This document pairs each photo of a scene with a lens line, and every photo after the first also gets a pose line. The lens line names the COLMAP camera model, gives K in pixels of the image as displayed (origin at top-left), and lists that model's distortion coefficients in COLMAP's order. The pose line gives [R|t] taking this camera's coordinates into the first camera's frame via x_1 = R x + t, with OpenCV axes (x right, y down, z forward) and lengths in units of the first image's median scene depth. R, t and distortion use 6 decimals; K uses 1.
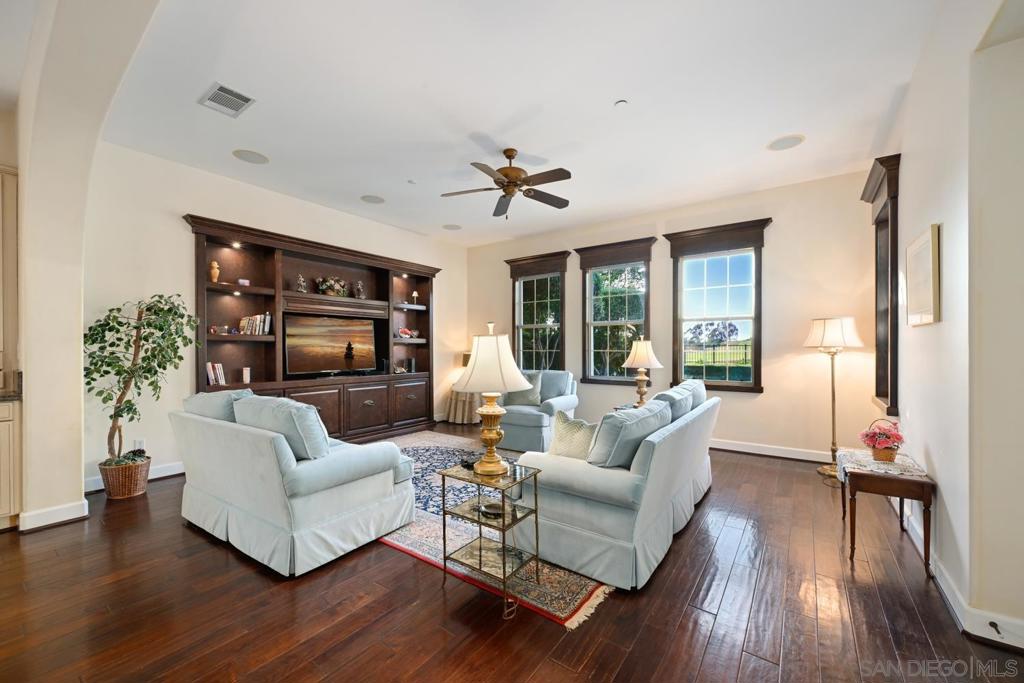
lens RADIAL K [[398.9, 0, 518.0], [0, 398.9, 349.2], [0, 0, 1]] dist [0.001436, 0.000382]
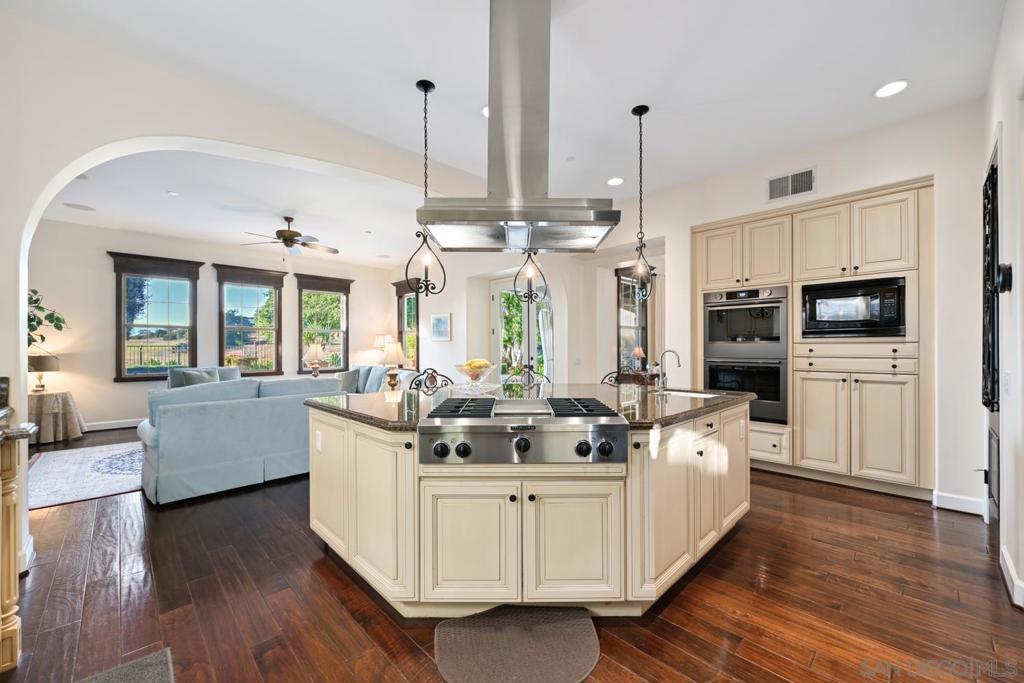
lens RADIAL K [[399.5, 0, 514.4], [0, 399.5, 344.7], [0, 0, 1]] dist [-0.001400, -0.000051]
pose [[0.150676, 0.006047, 0.988565, -1.327677], [0.004379, 0.999967, -0.006784, -0.001380], [-0.988574, 0.005351, 0.150644, -0.070000]]
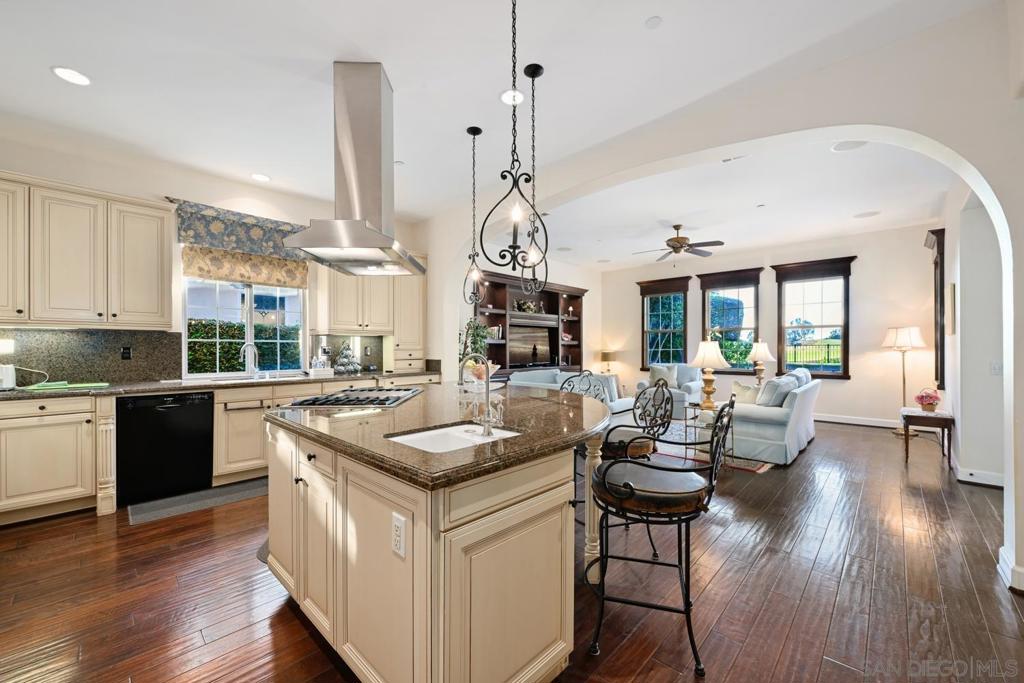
lens RADIAL K [[404.0, 0, 511.5], [0, 404.0, 347.4], [0, 0, 1]] dist [-0.000614, -0.000165]
pose [[0.990324, -0.000867, -0.138774, -0.439385], [0.000324, 0.999992, -0.003933, 0.001587], [0.138776, 0.003850, 0.990316, -0.679224]]
